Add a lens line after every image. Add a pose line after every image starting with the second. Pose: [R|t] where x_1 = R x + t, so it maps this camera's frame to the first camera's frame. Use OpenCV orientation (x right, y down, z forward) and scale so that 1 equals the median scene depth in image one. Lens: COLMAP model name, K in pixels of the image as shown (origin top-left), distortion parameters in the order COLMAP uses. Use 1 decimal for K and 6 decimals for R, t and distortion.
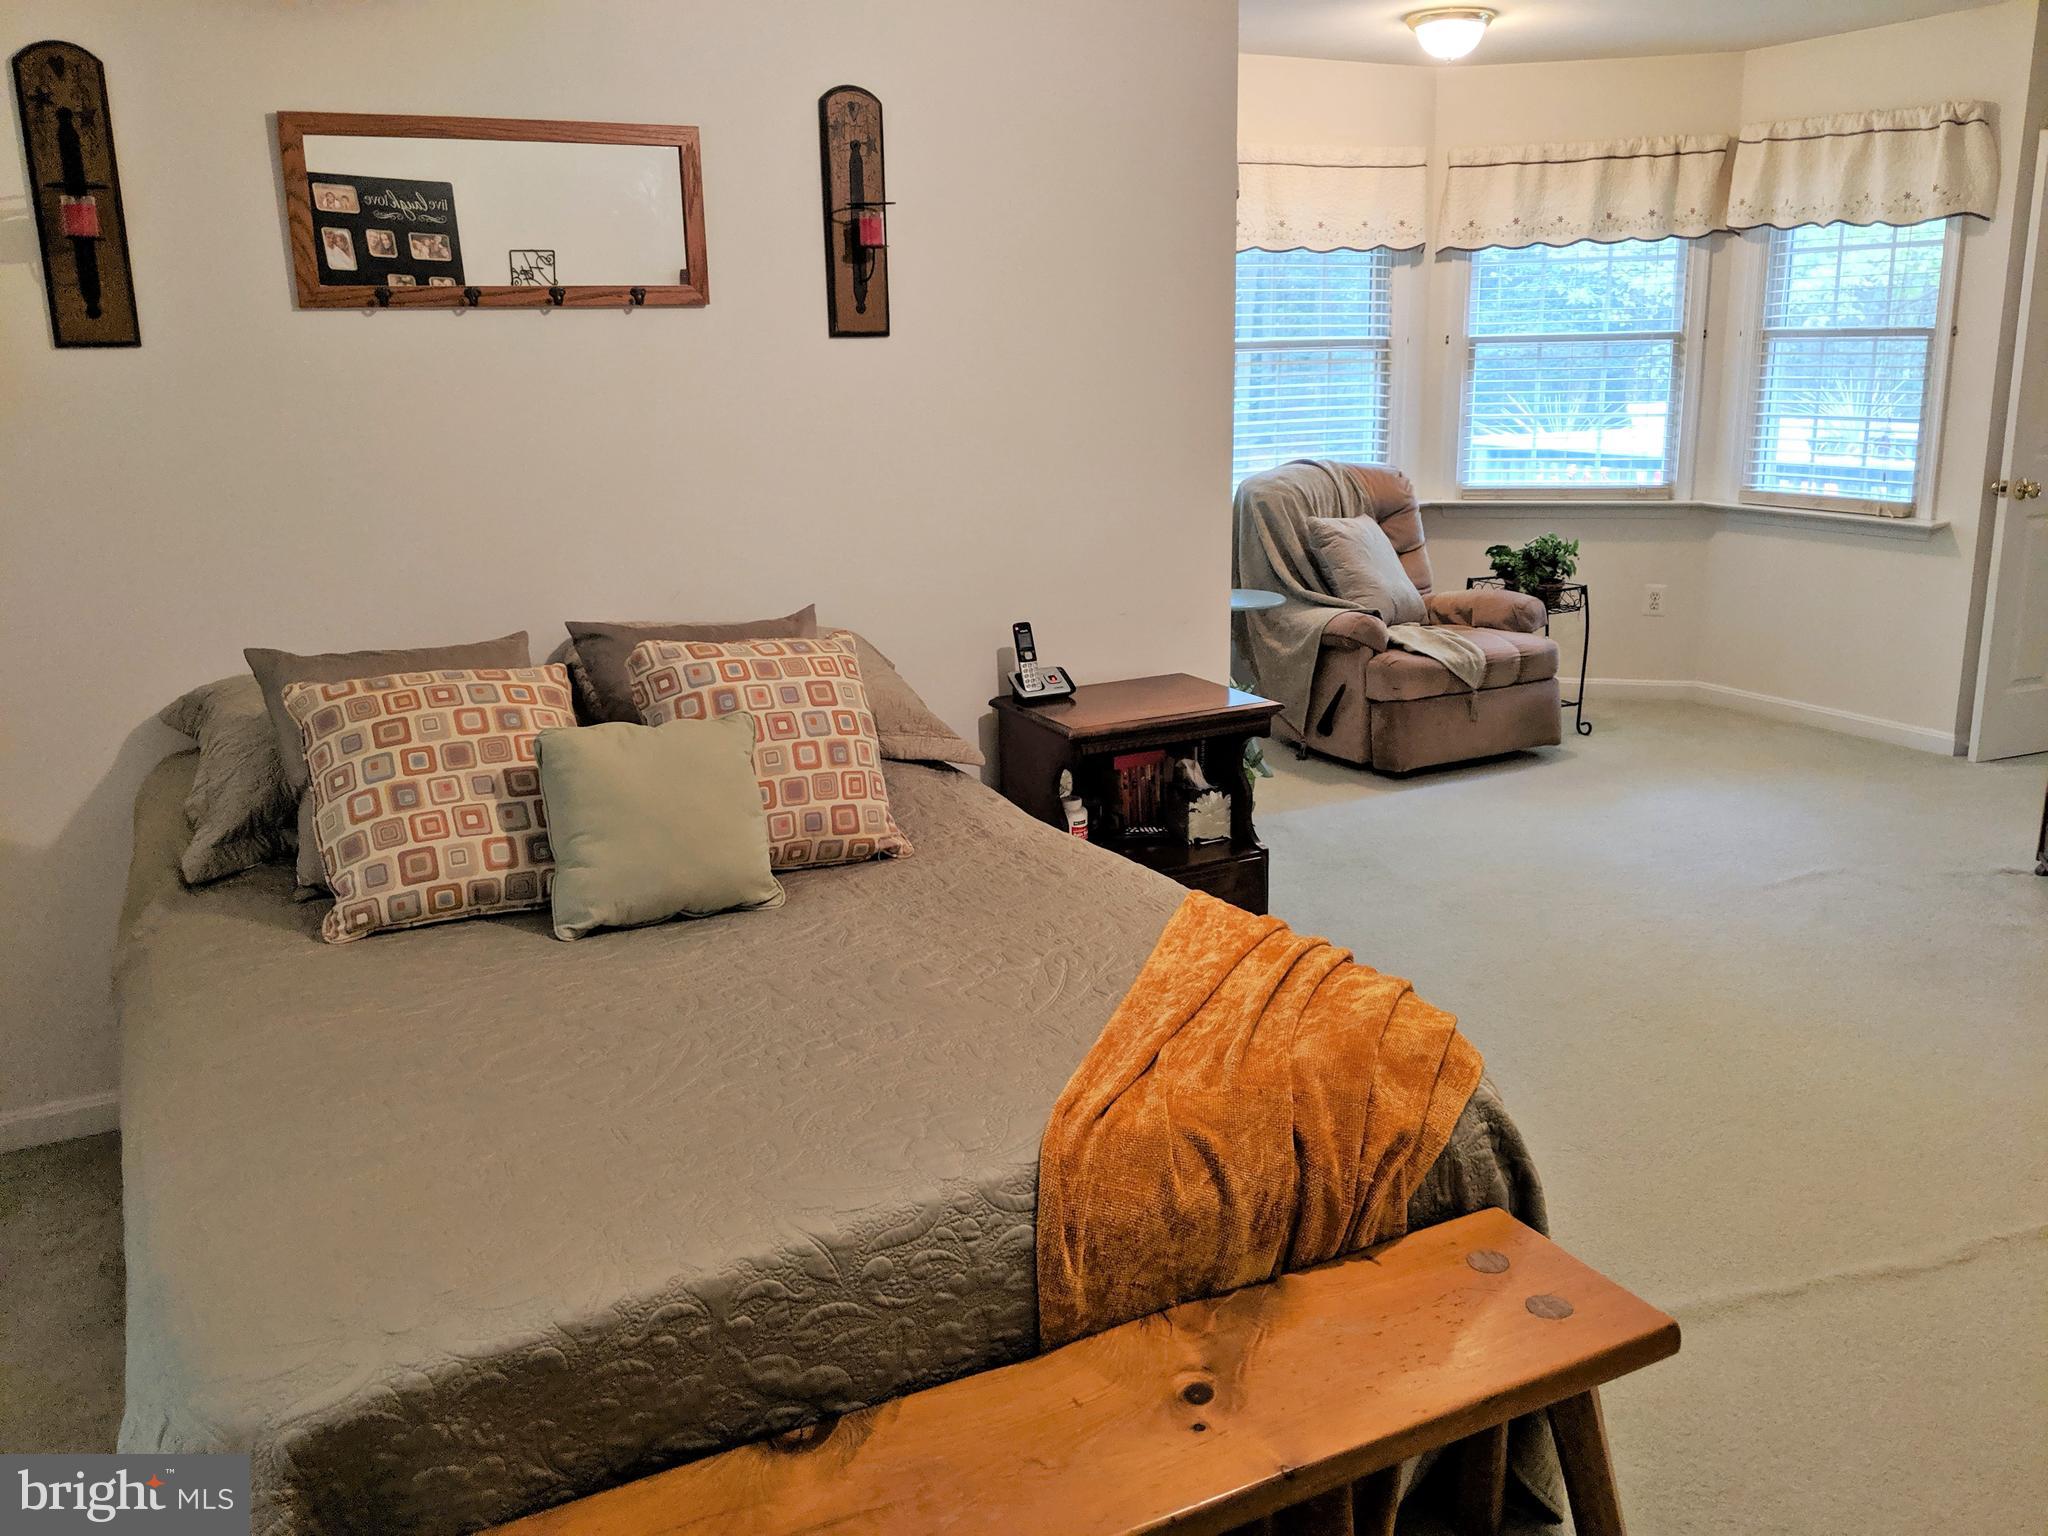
lens RADIAL K [[1653.0, 0, 1024.0], [0, 1653.0, 768.0], [0, 0, 1]] dist [-0.005492, -0.007249]
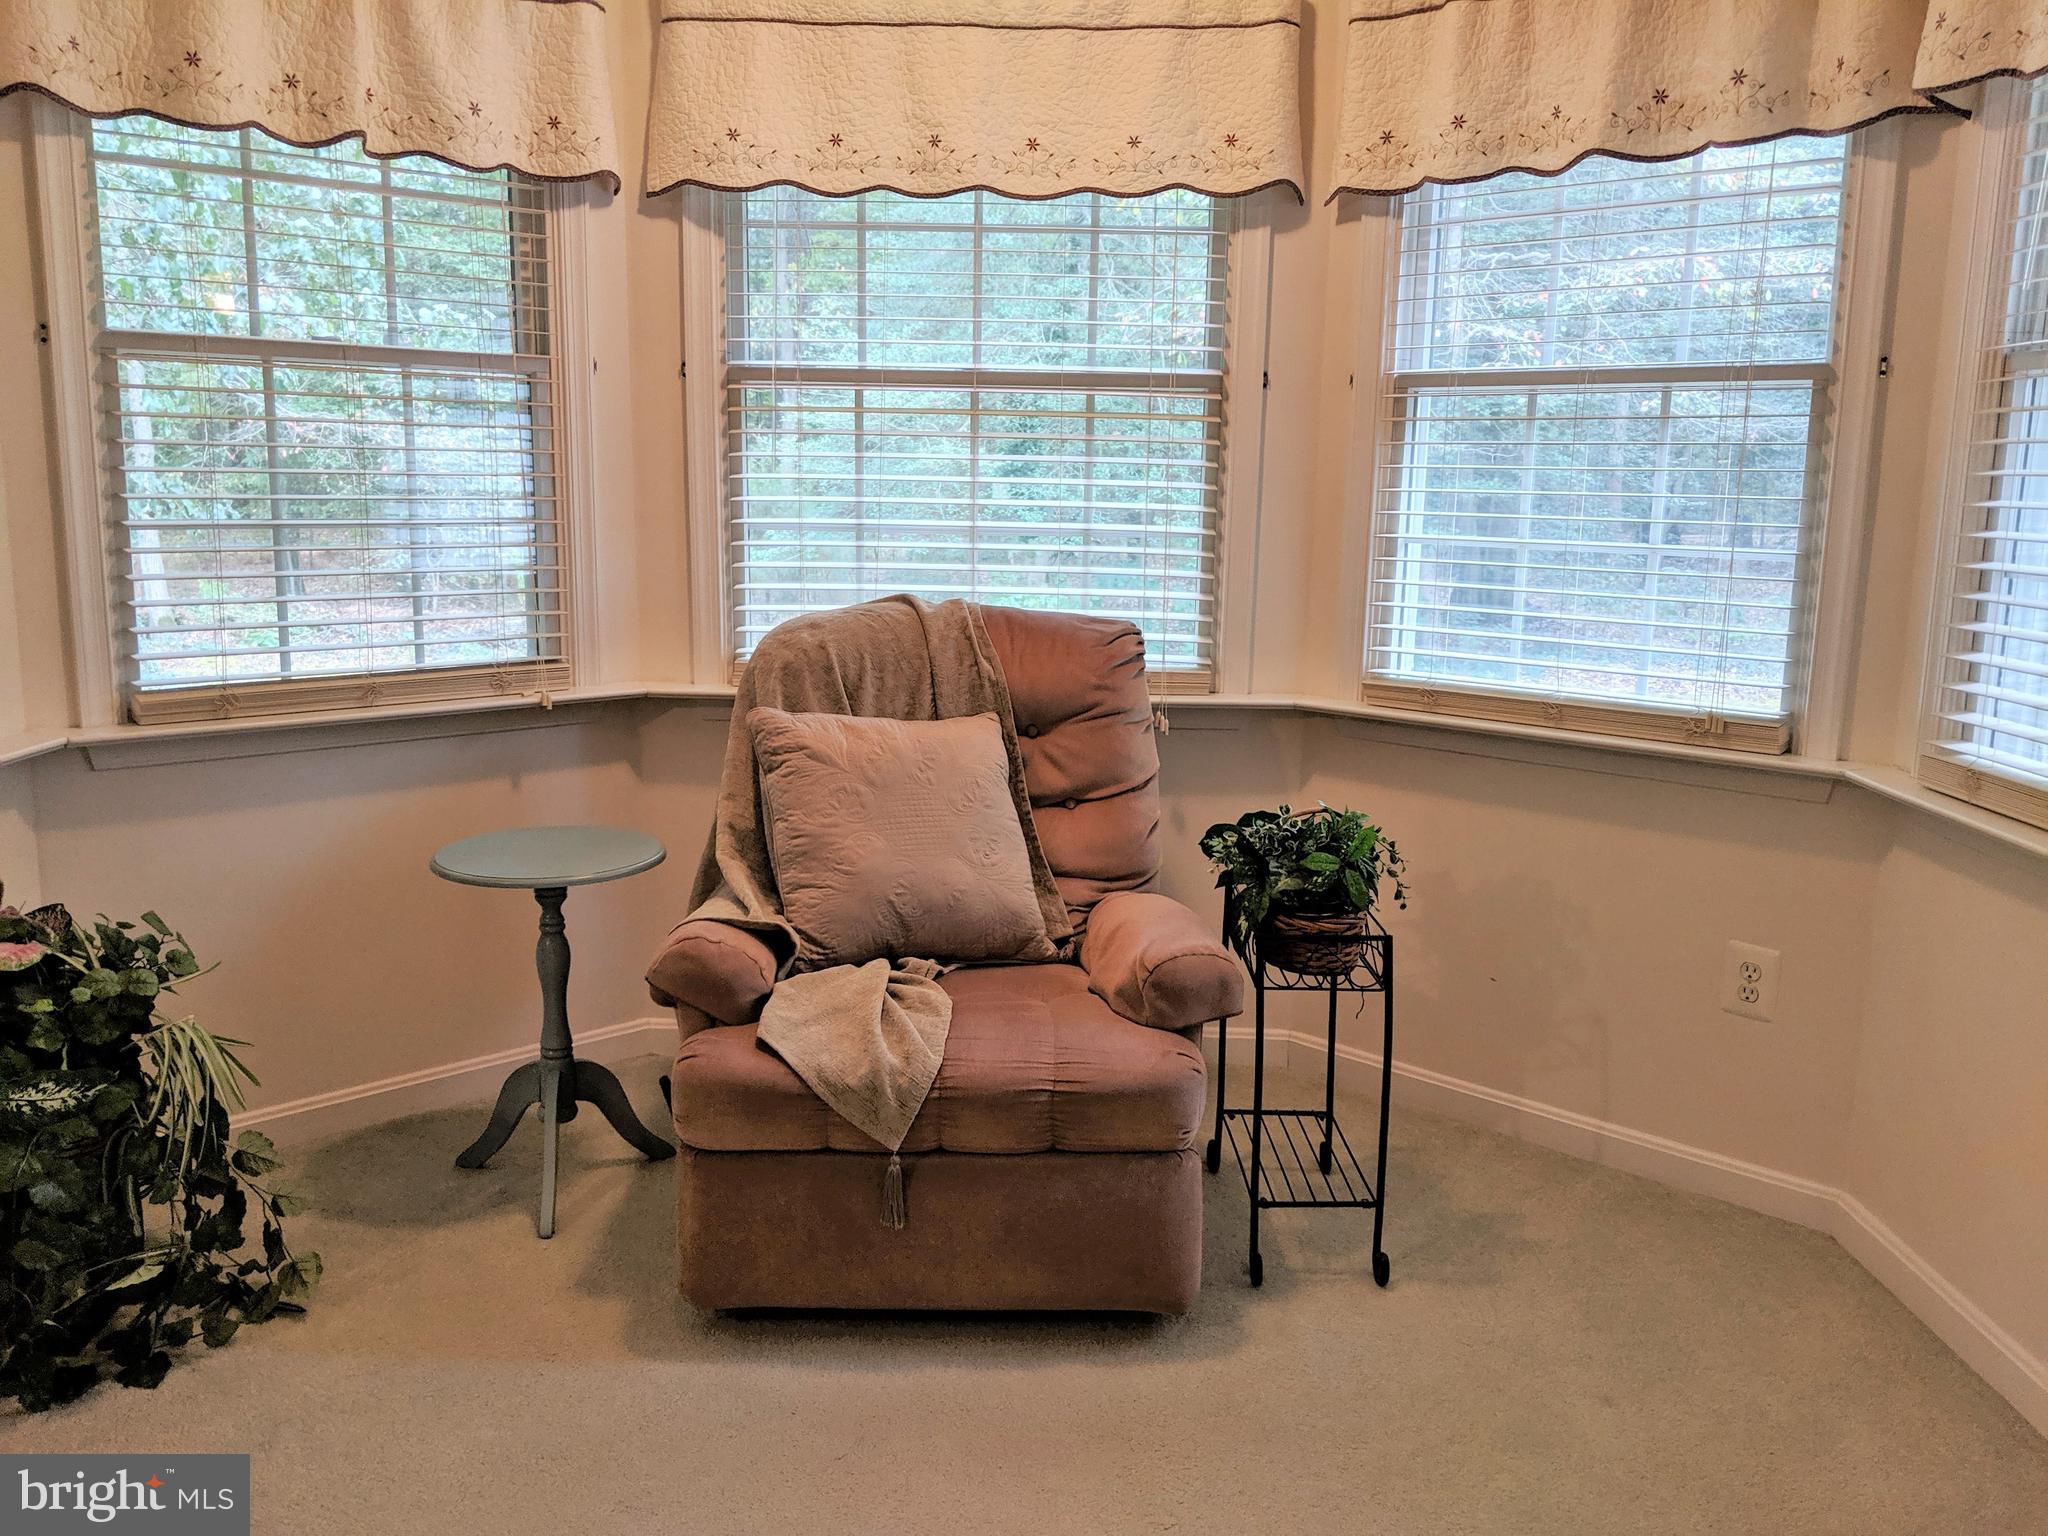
lens RADIAL K [[1653.0, 0, 1024.0], [0, 1653.0, 768.0], [0, 0, 1]] dist [-0.005492, -0.007249]
pose [[0.879892, 0.122839, -0.459021, 0.424024], [-0.152371, 0.987935, -0.027696, -0.120834], [0.450081, 0.094311, 0.887993, 0.549766]]
